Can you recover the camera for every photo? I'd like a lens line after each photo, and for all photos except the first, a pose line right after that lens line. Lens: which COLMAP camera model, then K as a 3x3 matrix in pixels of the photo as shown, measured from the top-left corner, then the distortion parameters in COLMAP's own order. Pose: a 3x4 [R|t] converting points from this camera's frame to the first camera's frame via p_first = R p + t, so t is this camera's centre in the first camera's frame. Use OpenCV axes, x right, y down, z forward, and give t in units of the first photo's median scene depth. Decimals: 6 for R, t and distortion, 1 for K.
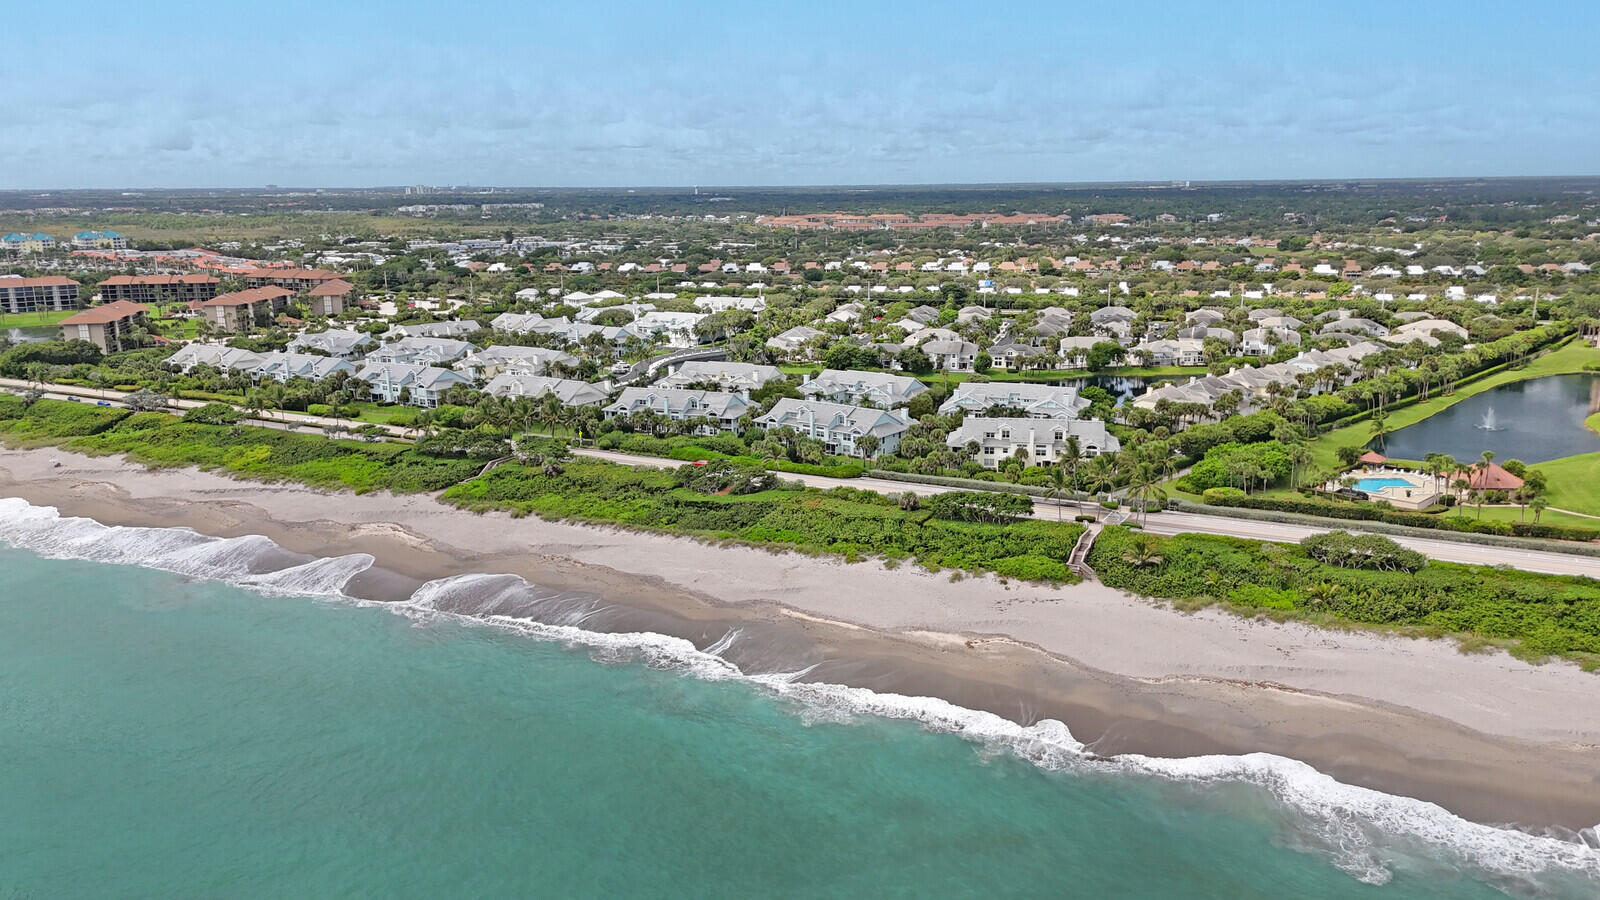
lens RADIAL K [[1176.9, 0, 800.0], [0, 1176.9, 450.0], [0, 0, 1]] dist [0.064681, -0.047601]
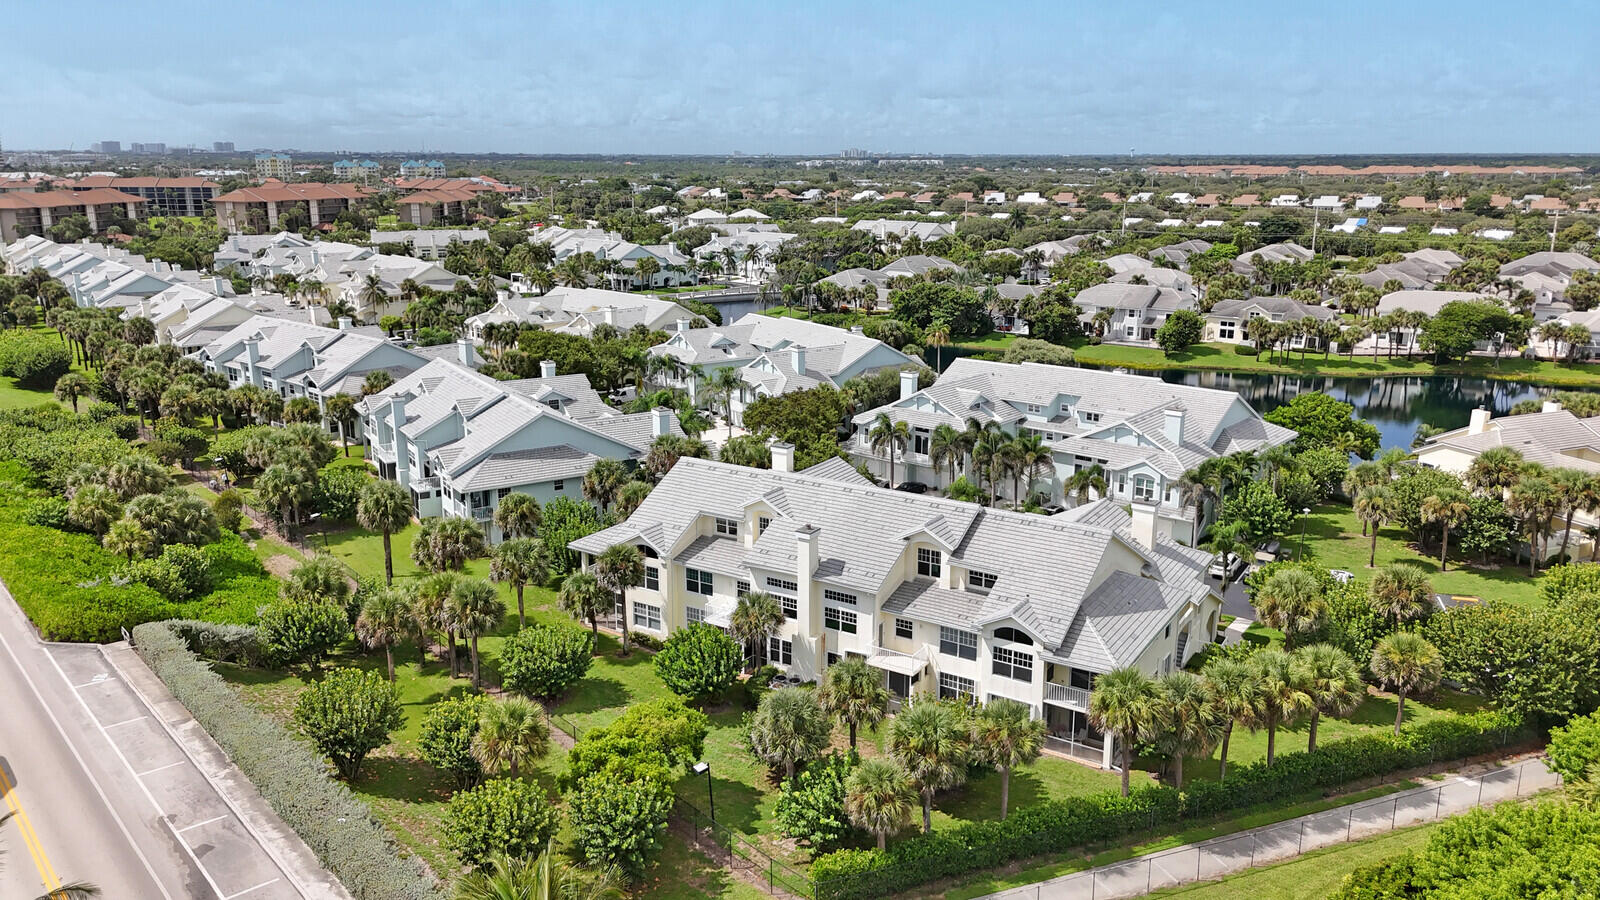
lens RADIAL K [[1176.9, 0, 800.0], [0, 1176.9, 450.0], [0, 0, 1]] dist [0.064681, -0.047601]
pose [[0.934415, 0.096986, -0.342728, 0.176385], [-0.087963, 0.995246, 0.041814, -0.029238], [0.345154, -0.008925, 0.938504, 0.460600]]
